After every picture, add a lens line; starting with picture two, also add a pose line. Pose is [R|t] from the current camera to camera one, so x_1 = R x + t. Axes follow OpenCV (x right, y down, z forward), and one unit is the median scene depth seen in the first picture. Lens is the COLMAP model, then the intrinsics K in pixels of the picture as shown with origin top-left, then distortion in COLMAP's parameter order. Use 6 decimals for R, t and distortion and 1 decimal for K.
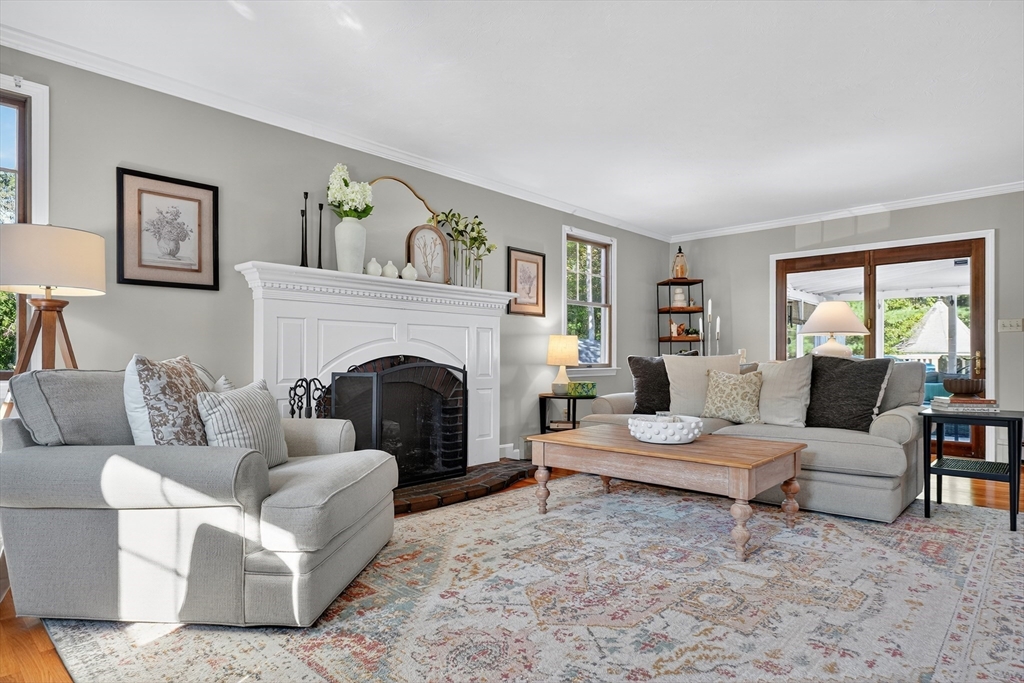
lens RADIAL K [[592.0, 0, 509.5], [0, 592.0, 350.3], [0, 0, 1]] dist [0.004718, 0.005923]
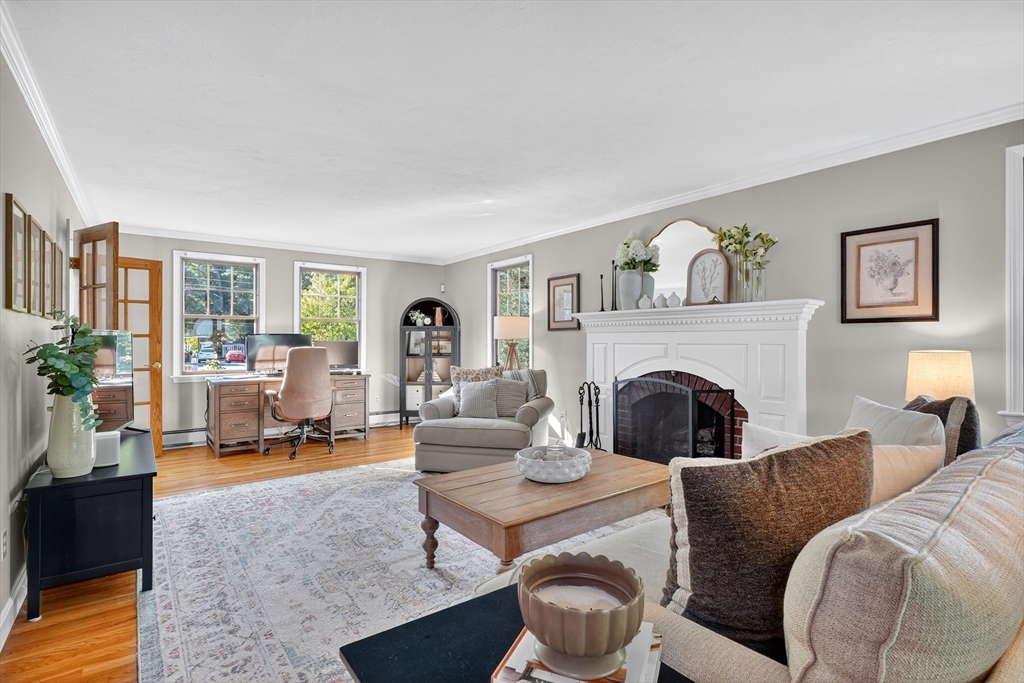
lens RADIAL K [[488.8, 0, 510.1], [0, 488.8, 345.2], [0, 0, 1]] dist [-0.003607, -0.001770]
pose [[-0.173881, 0.002050, -0.984765, 0.915608], [0.007828, 0.999969, 0.000700, -0.050213], [0.984736, -0.007587, -0.173892, 0.936129]]
